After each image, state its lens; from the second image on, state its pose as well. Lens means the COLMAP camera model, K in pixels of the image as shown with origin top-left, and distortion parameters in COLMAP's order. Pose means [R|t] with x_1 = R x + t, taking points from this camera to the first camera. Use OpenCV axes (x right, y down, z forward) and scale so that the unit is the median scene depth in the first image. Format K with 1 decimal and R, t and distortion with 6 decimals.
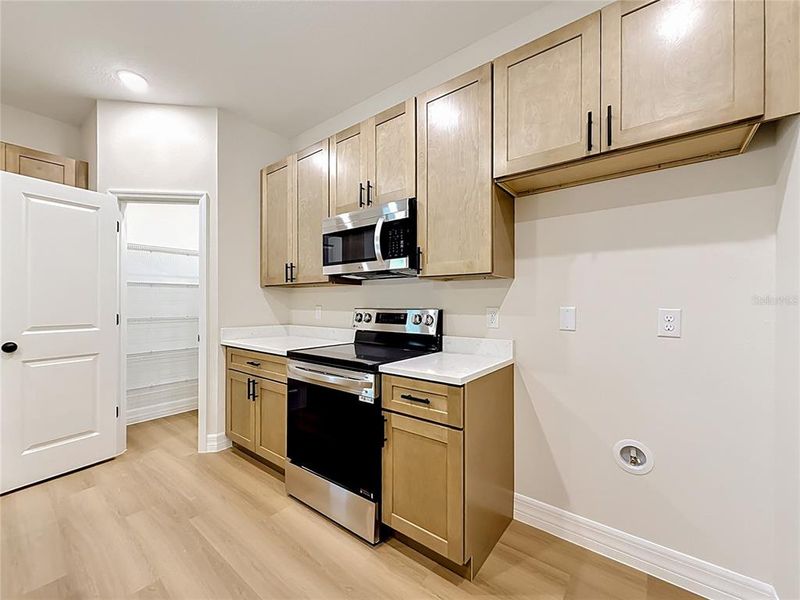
lens RADIAL K [[327.7, 0, 399.7], [0, 327.7, 302.8], [0, 0, 1]] dist [-0.002538, -0.000164]
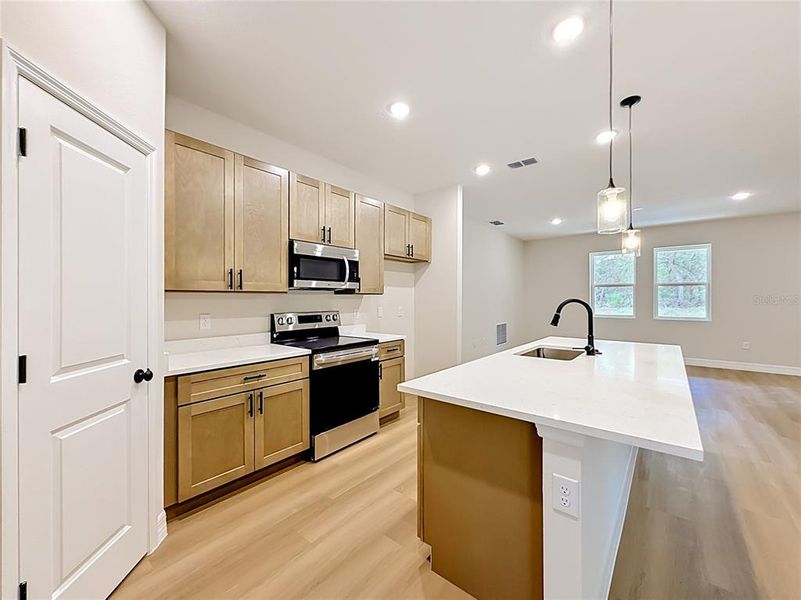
lens RADIAL K [[328.1, 0, 404.9], [0, 328.1, 301.9], [0, 0, 1]] dist [-0.002538, -0.000164]
pose [[0.010221, -0.011458, 0.999882, -1.512595], [0.002167, 0.999932, 0.011437, -0.043925], [-0.999945, 0.002050, 0.010245, 0.608556]]
